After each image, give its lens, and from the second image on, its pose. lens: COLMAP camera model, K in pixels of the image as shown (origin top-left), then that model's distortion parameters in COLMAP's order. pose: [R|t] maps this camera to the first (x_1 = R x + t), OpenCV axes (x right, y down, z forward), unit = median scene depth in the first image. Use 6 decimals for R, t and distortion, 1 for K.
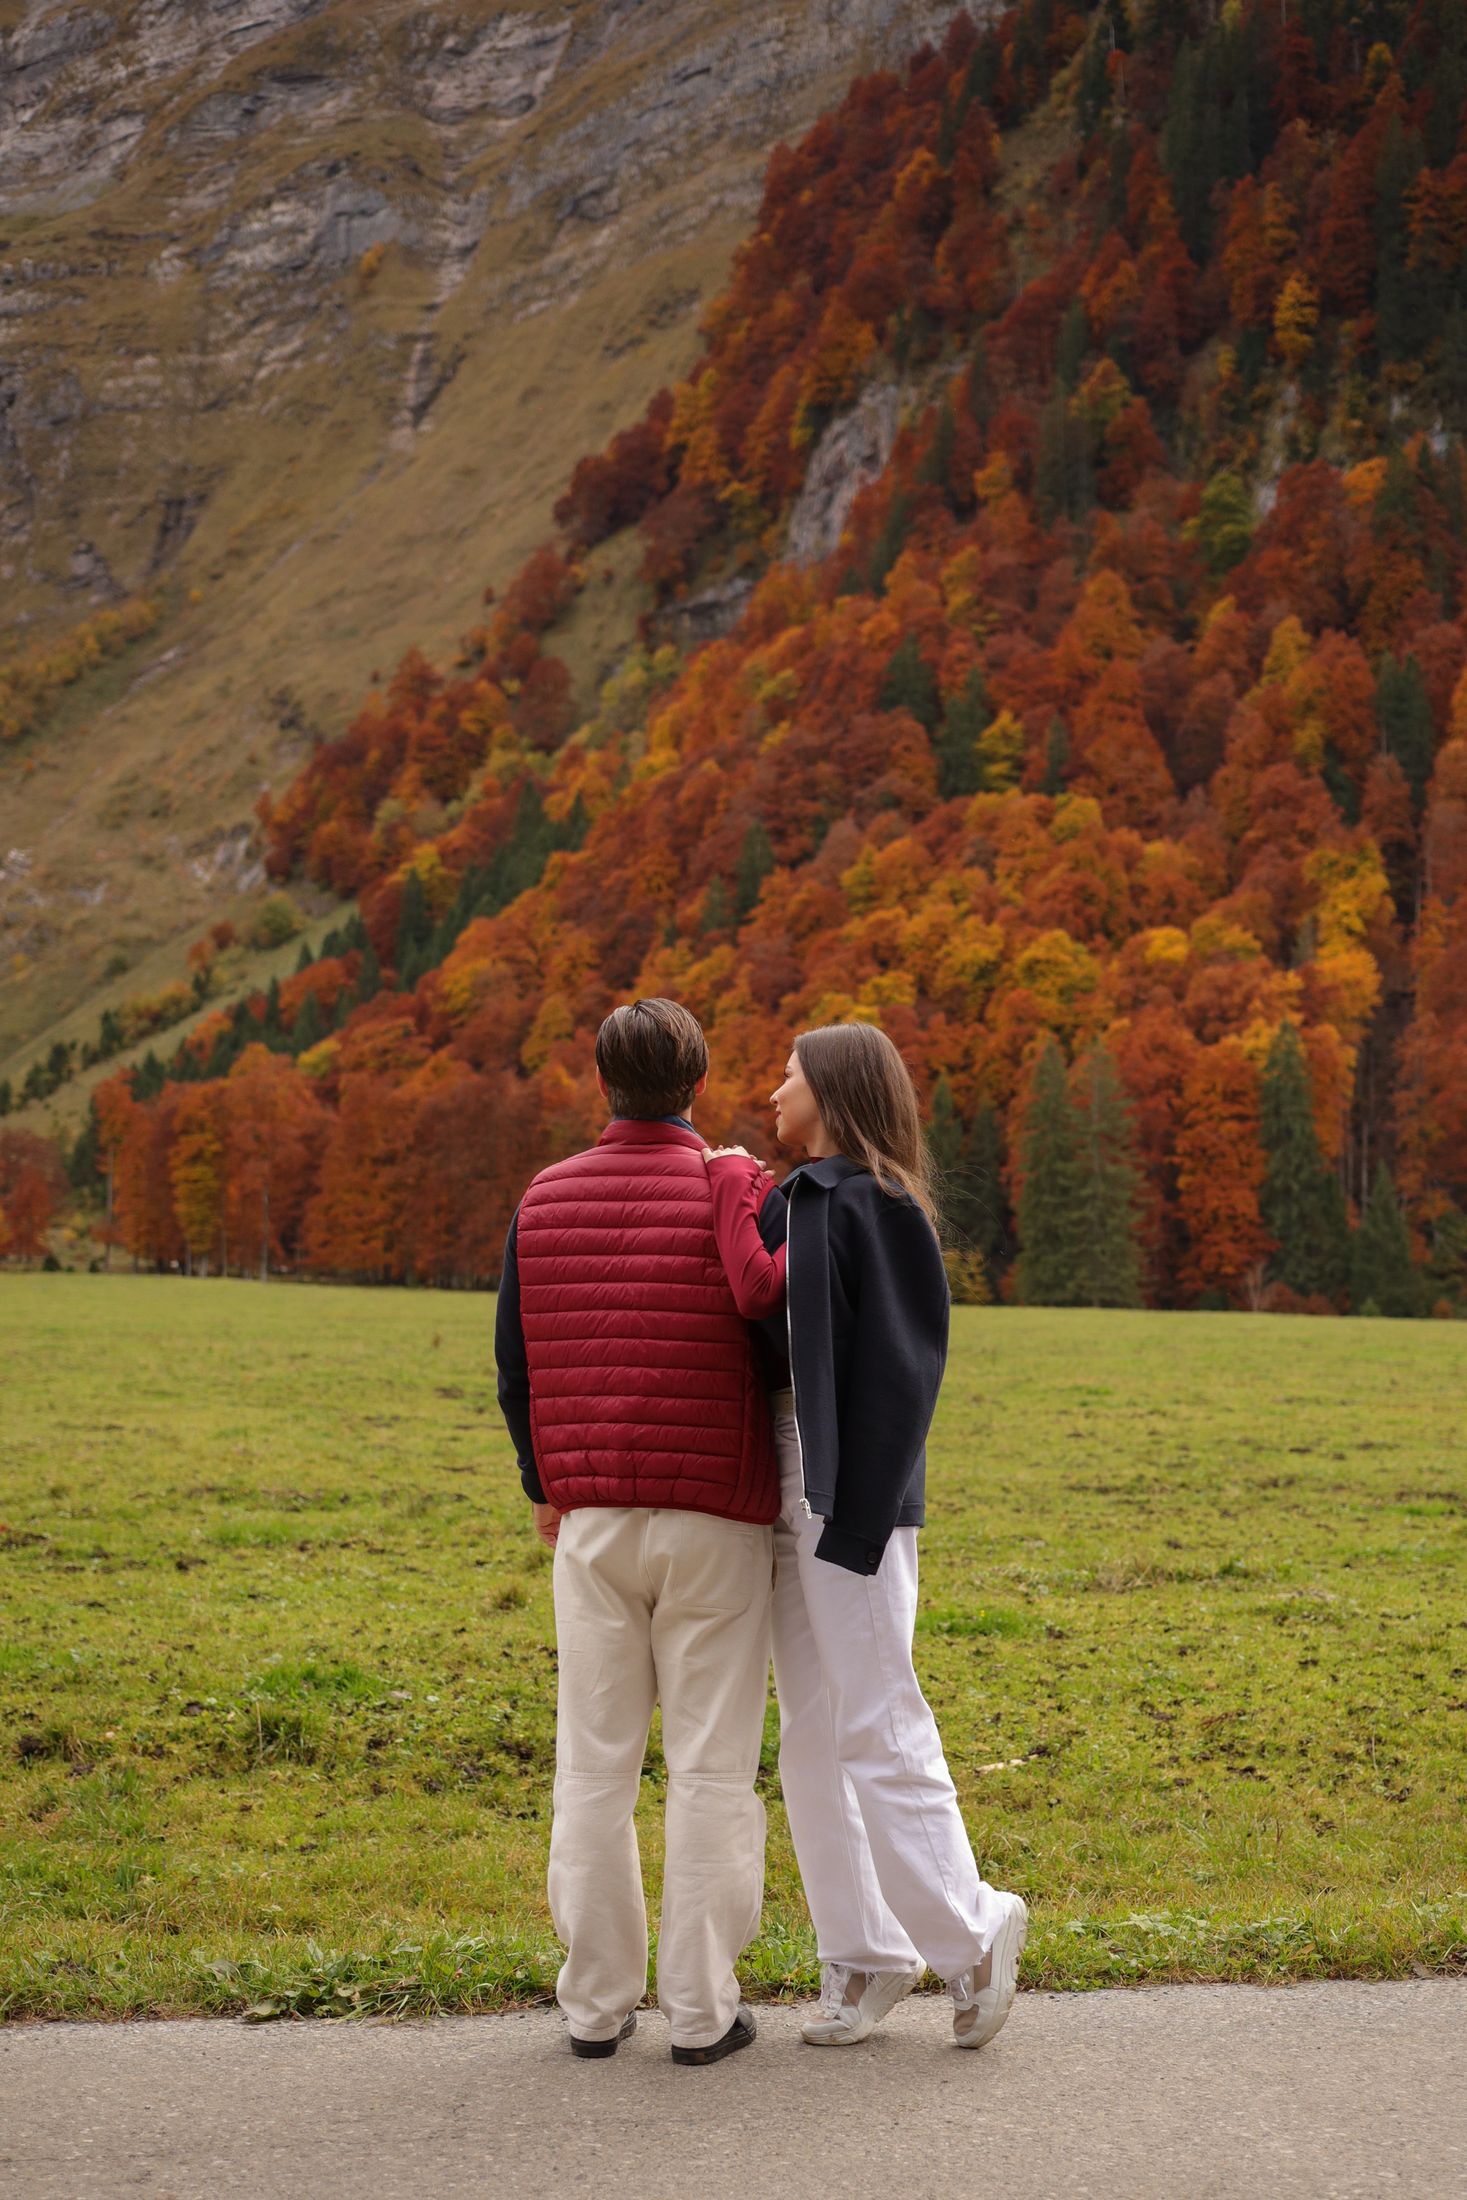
lens RADIAL K [[3016.8, 0, 800.8], [0, 3016.8, 1362.7], [0, 0, 1]] dist [-0.057392, 0.043951]
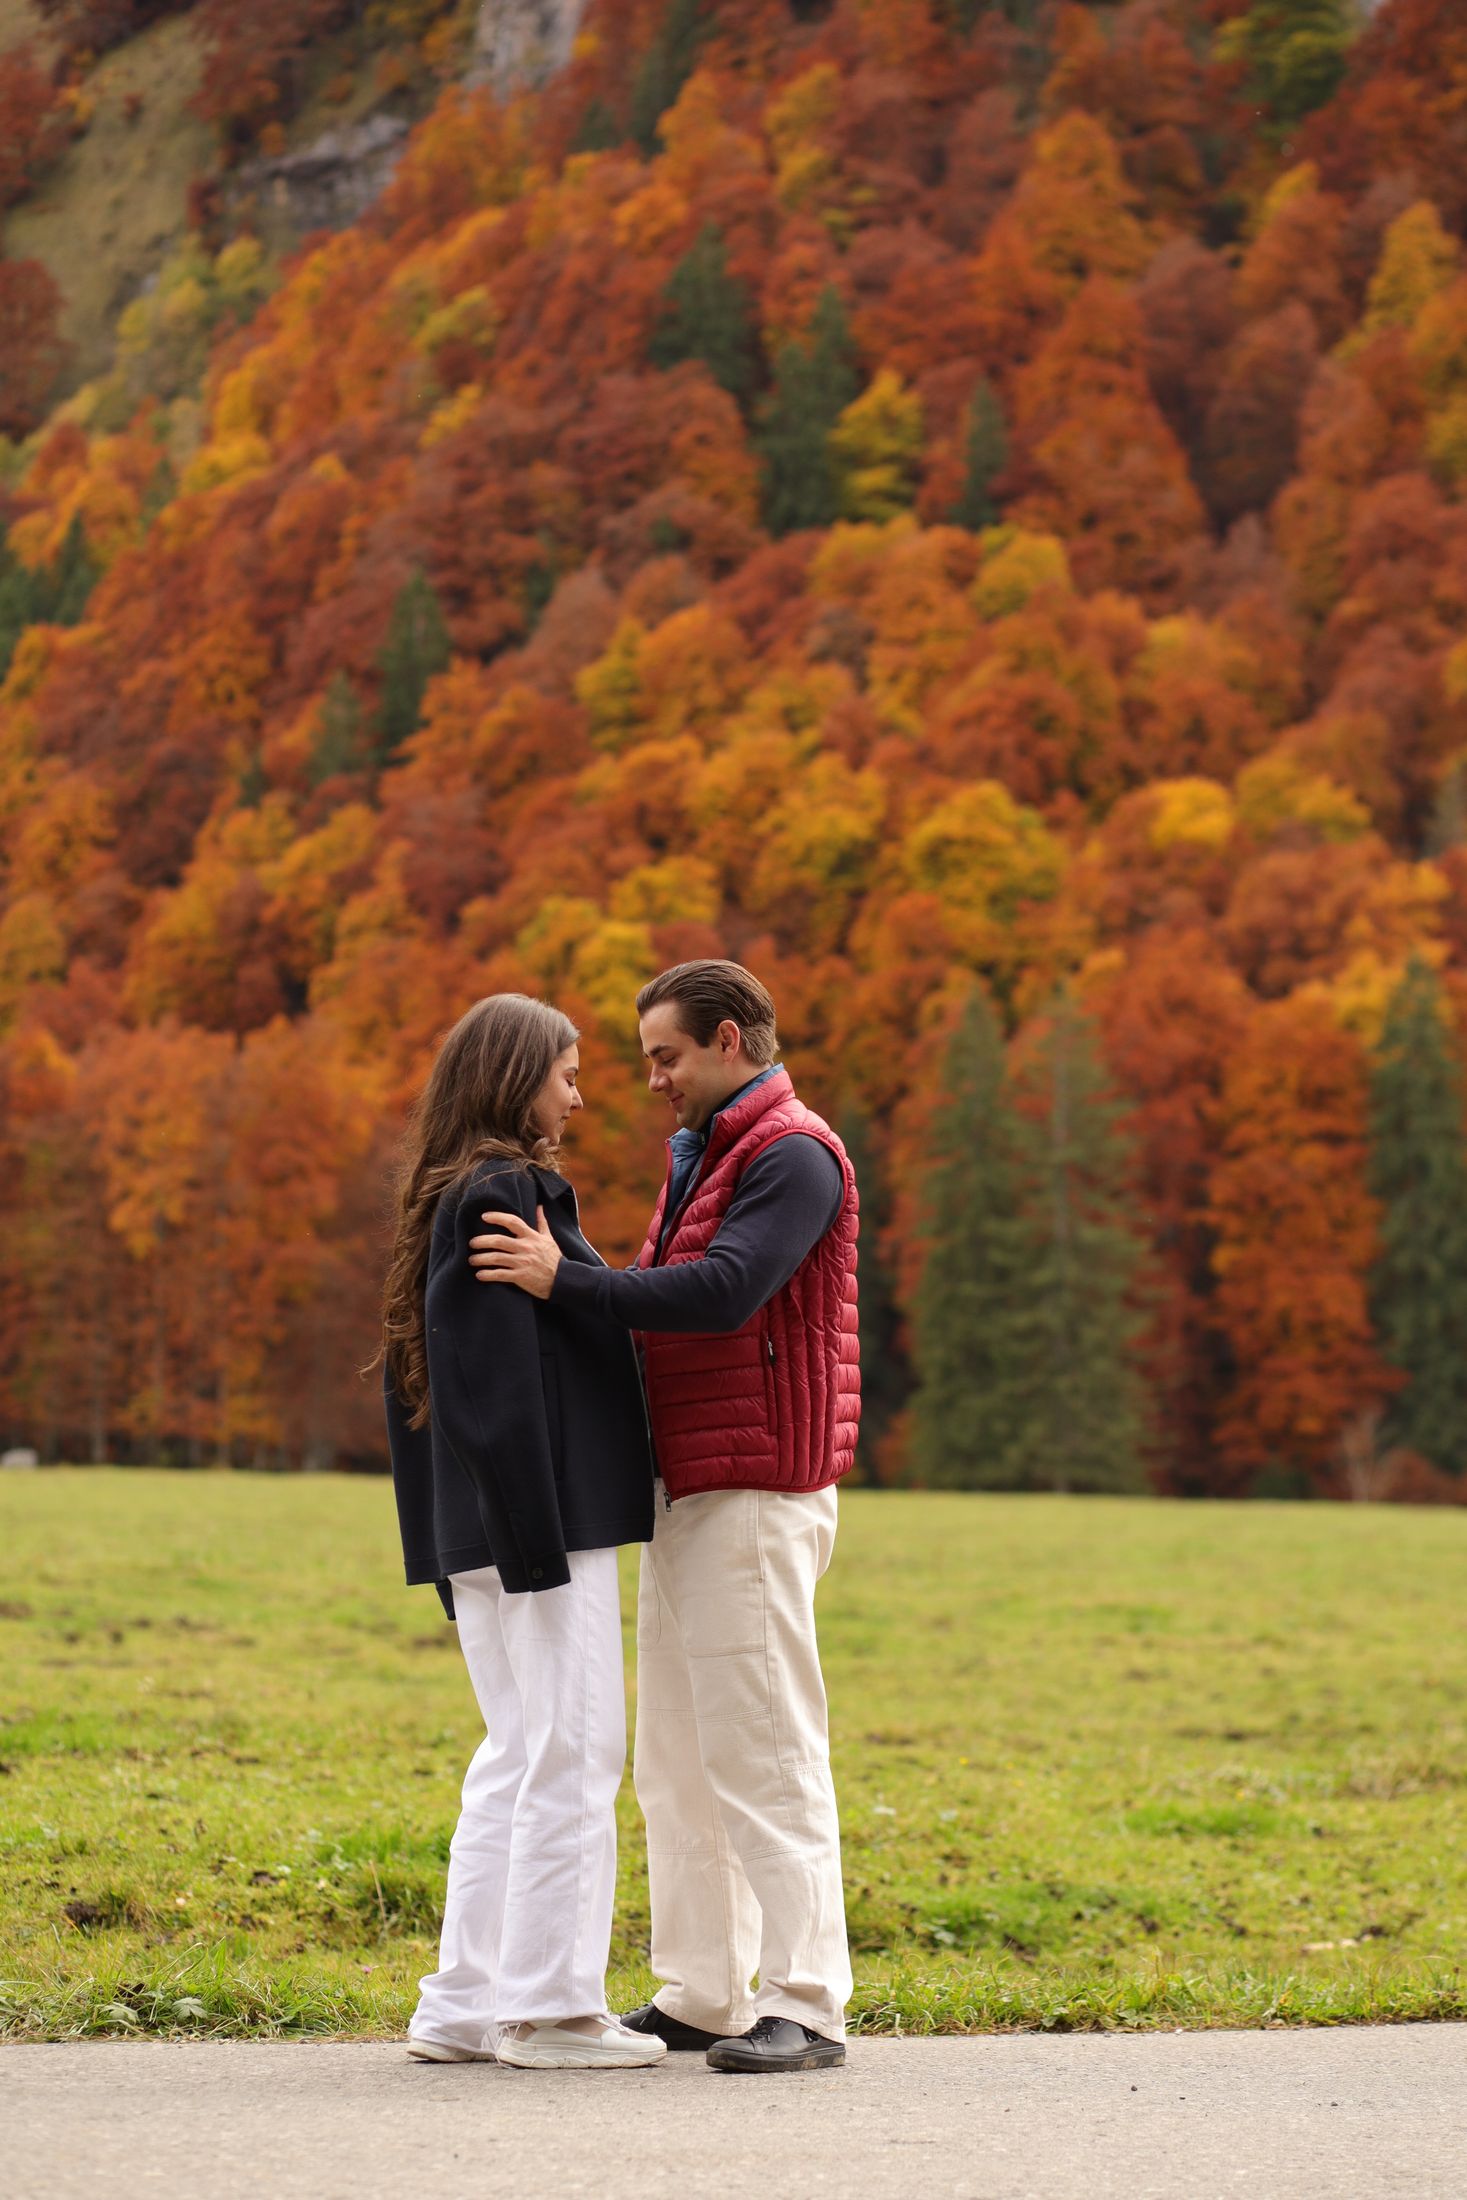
lens RADIAL K [[5899.3, 0, 737.5], [0, 5899.3, 1261.2], [0, 0, 1]] dist [-0.054260, -0.814194]
pose [[0.998793, 0.005784, 0.048777, -0.034711], [-0.002854, 0.998198, -0.059933, 0.010765], [-0.049035, 0.059721, 0.997010, -0.110405]]
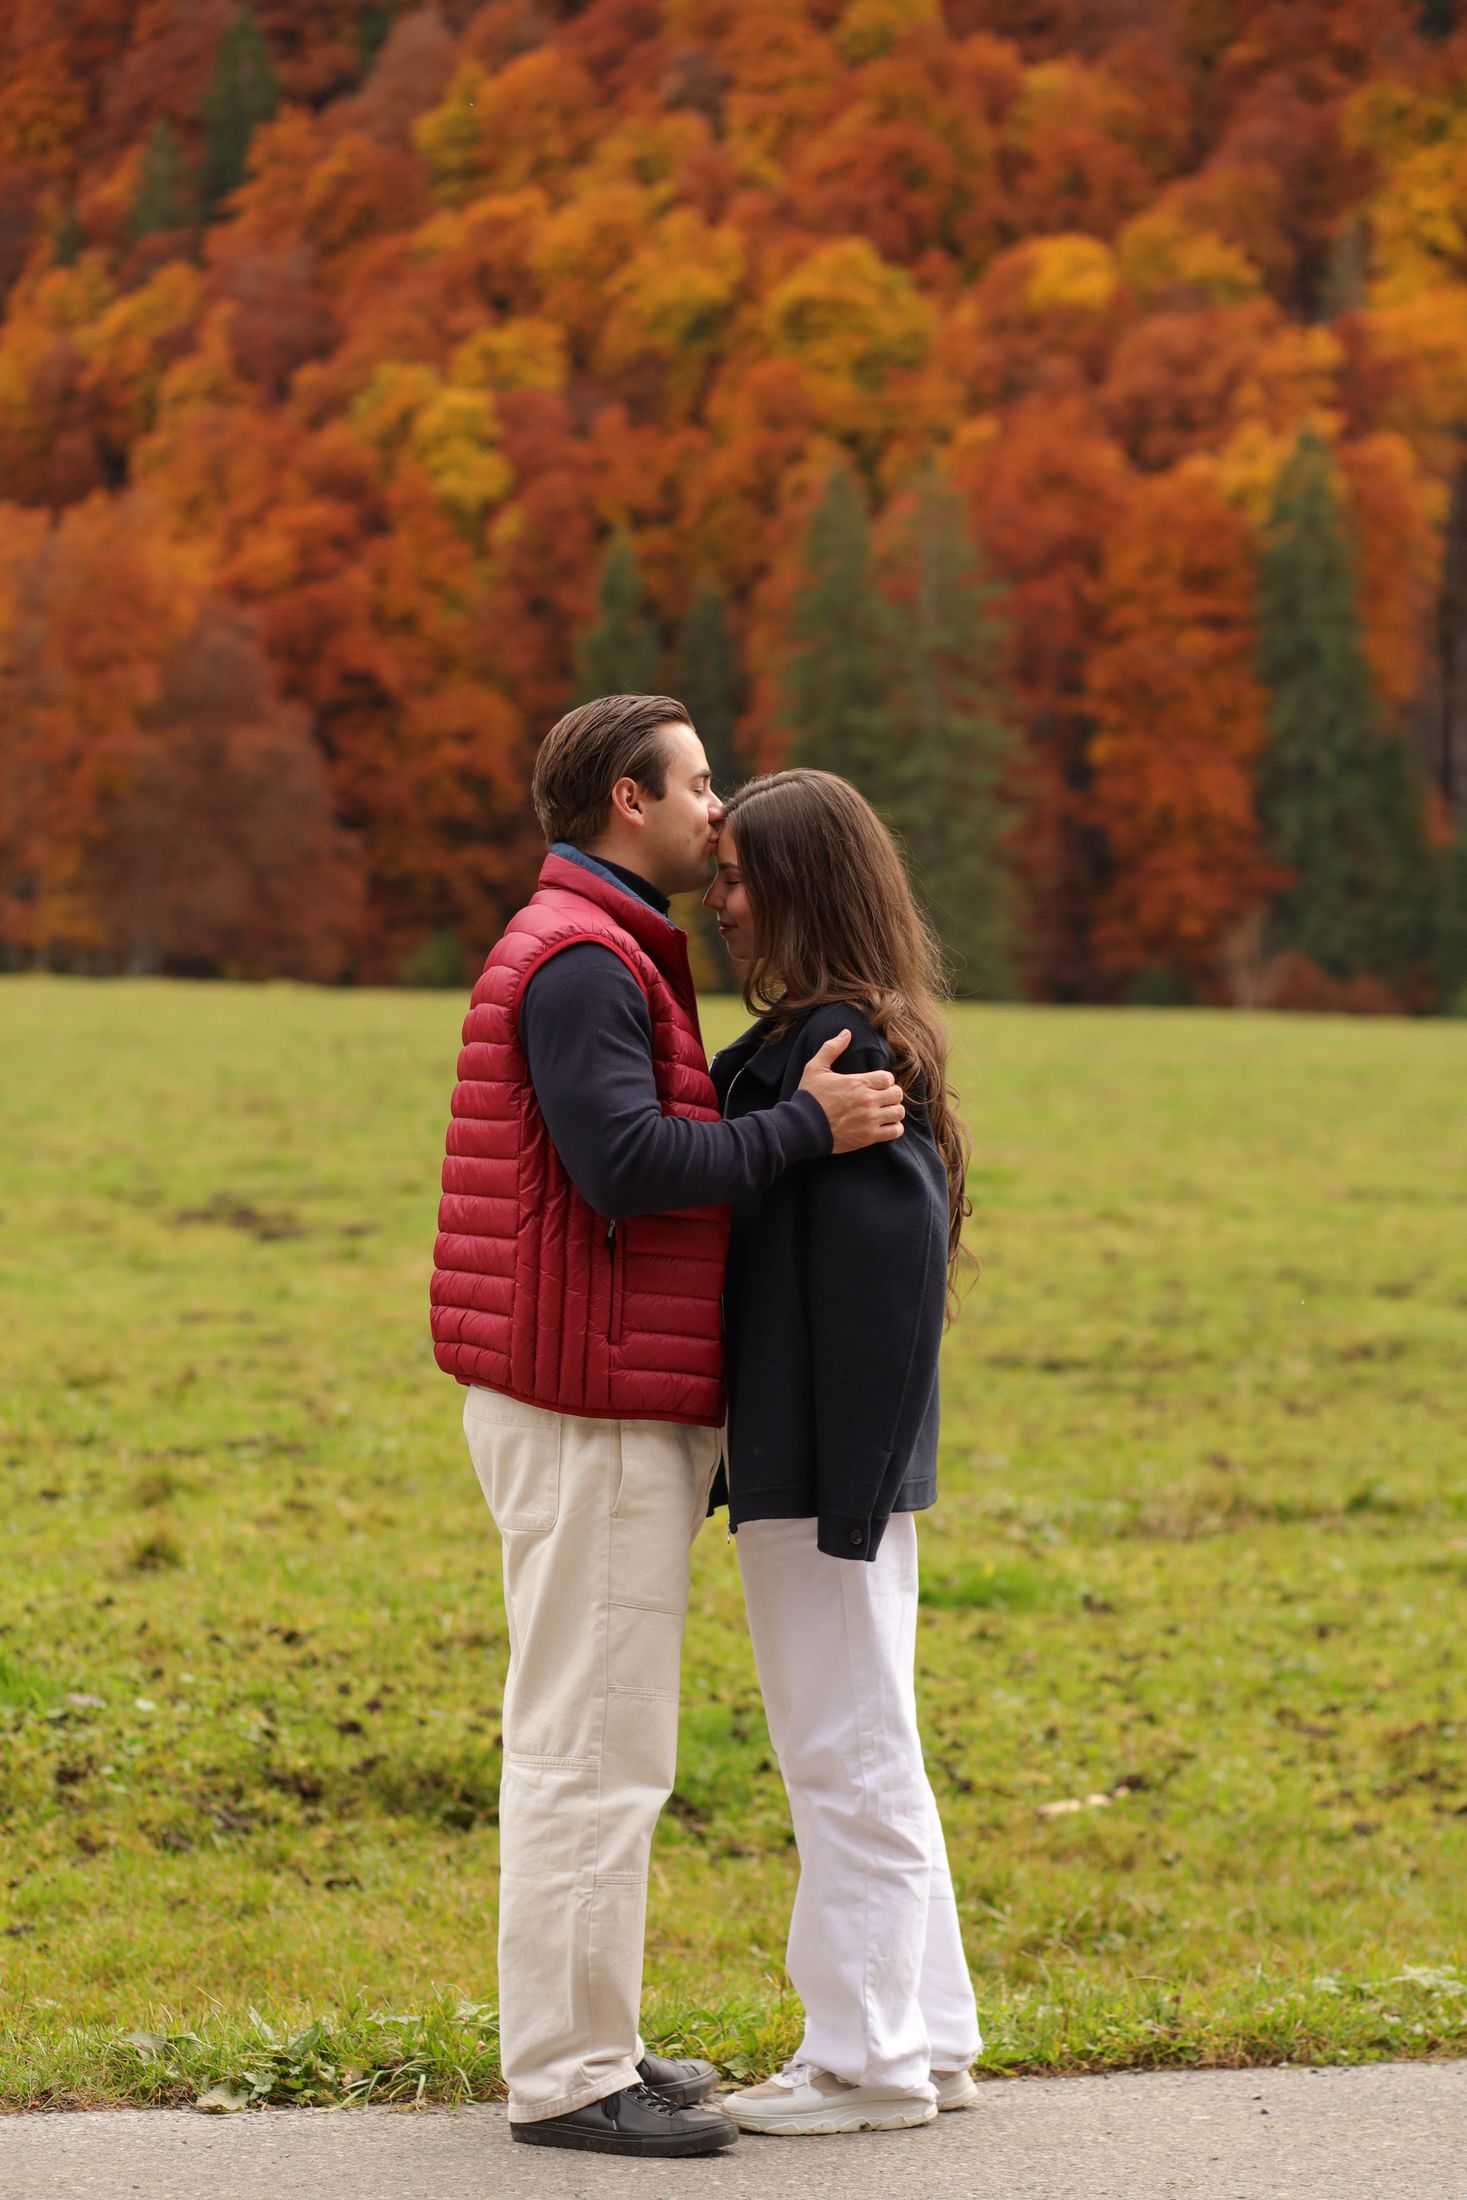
lens RADIAL K [[6154.4, 0, 729.1], [0, 6154.4, 1325.8], [0, 0, 1]] dist [-0.080801, -0.066233]
pose [[0.997608, -0.000837, 0.069114, -0.020127], [-0.001610, 0.999374, 0.035335, -0.002218], [-0.069101, -0.035362, 0.996983, -0.056510]]
